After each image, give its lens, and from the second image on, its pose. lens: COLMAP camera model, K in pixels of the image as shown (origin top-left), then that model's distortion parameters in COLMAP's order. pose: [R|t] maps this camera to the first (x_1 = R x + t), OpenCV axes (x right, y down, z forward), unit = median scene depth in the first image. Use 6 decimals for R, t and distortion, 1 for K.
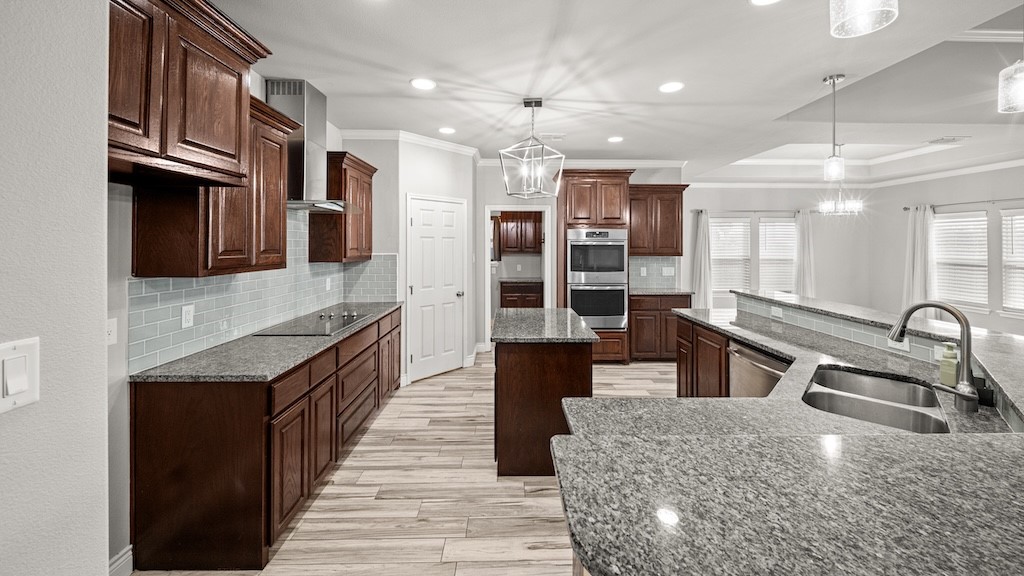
lens RADIAL K [[369.6, 0, 513.9], [0, 369.6, 238.6], [0, 0, 1]] dist [0.002582, -0.002587]
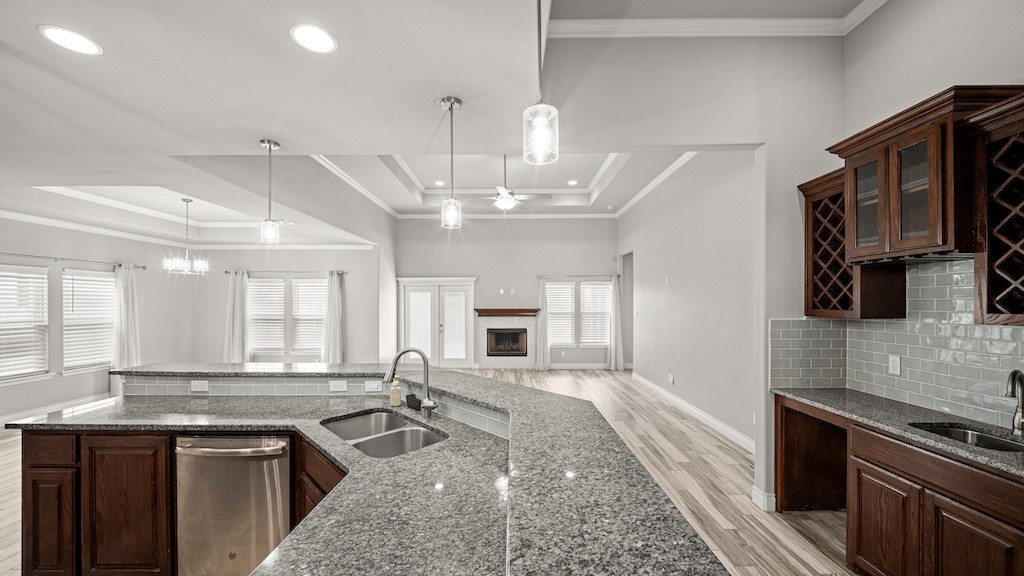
lens RADIAL K [[369.6, 0, 508.7], [0, 369.6, 305.2], [0, 0, 1]] dist [0.002582, -0.002587]
pose [[0.027750, -0.007385, 0.999588, -0.078317], [-0.015703, 0.999846, 0.007823, -0.003615], [-0.999492, -0.015914, 0.027630, 0.169445]]
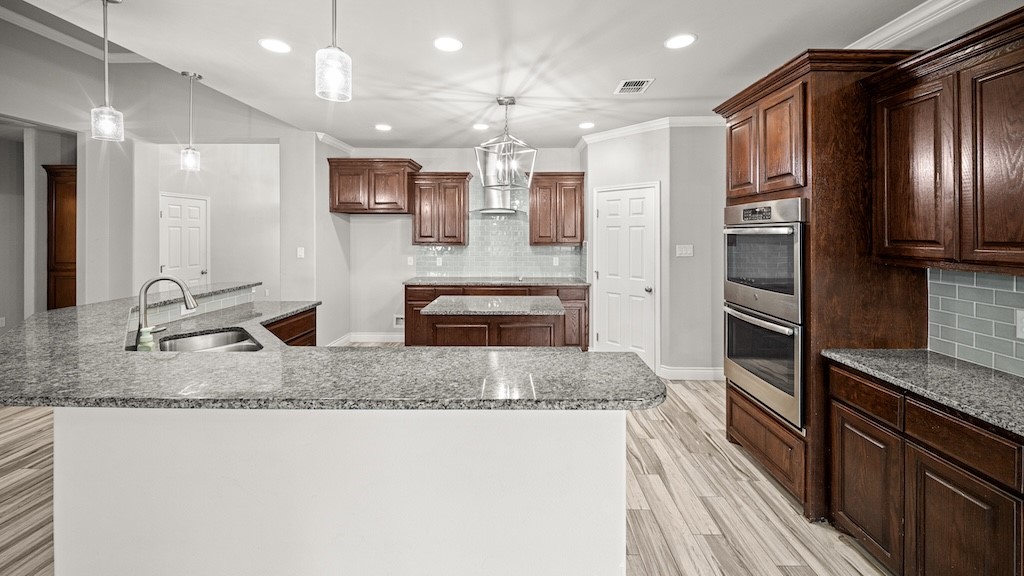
lens RADIAL K [[369.6, 0, 526.1], [0, 369.6, 231.5], [0, 0, 1]] dist [0.002582, -0.002587]
pose [[-0.029269, -0.004039, -0.999563, 0.741315], [0.017017, 0.999845, -0.004539, 0.010021], [0.999427, -0.017143, -0.029196, 0.703912]]
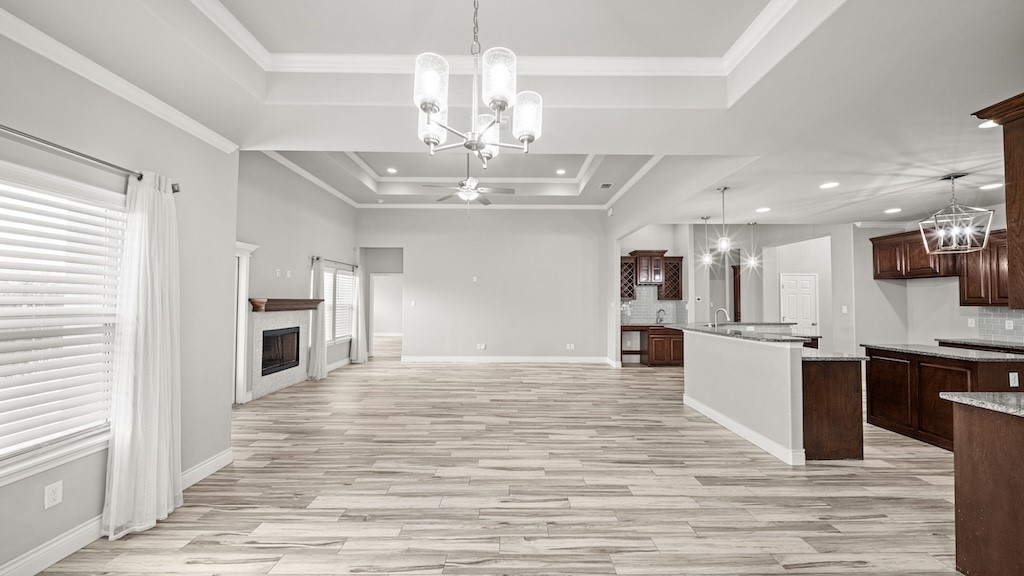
lens RADIAL K [[369.6, 0, 510.5], [0, 369.6, 293.7], [0, 0, 1]] dist [0.002582, -0.002587]
pose [[-0.999579, -0.005945, 0.028391, 0.986297], [-0.007006, 0.999276, -0.037387, 0.051890], [-0.028149, -0.037571, -0.998897, 1.478775]]
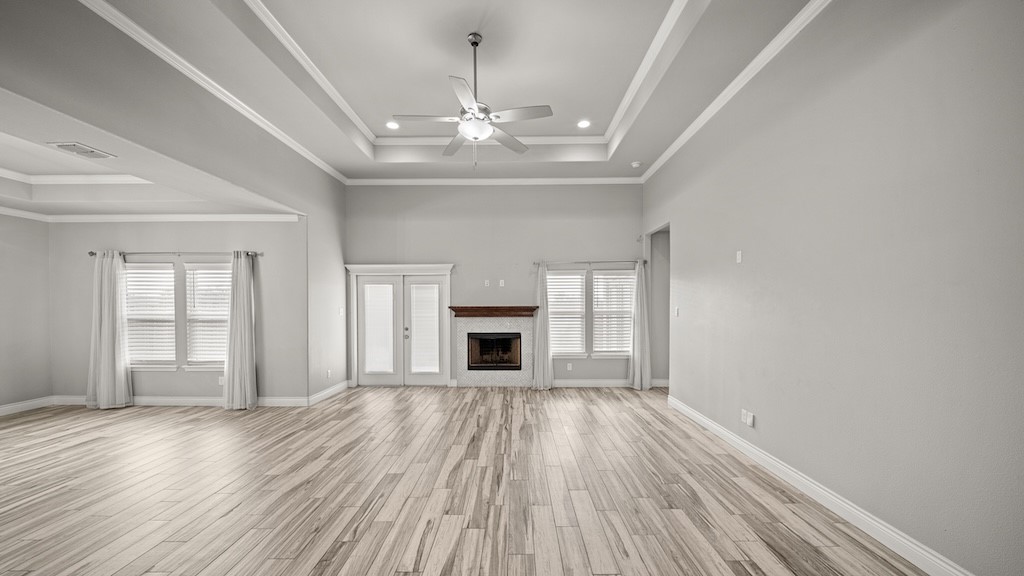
lens RADIAL K [[369.6, 0, 509.5], [0, 369.6, 310.3], [0, 0, 1]] dist [0.002582, -0.002587]
pose [[0.039053, -0.016513, 0.999101, 0.410993], [-0.015054, 0.999740, 0.017112, 0.019255], [-0.999124, -0.015709, 0.038794, 0.116943]]
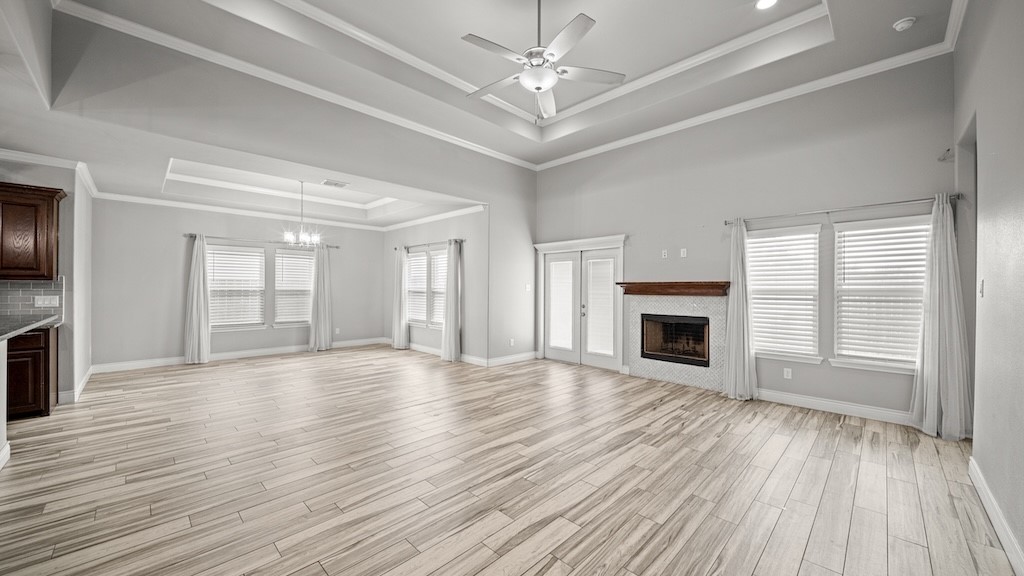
lens RADIAL K [[369.6, 0, 511.0], [0, 369.6, 293.5], [0, 0, 1]] dist [0.002582, -0.002587]
pose [[0.721508, -0.007606, 0.692365, 0.663550], [-0.016983, 0.999444, 0.028678, 0.038414], [-0.692198, -0.032450, 0.720978, -0.242586]]
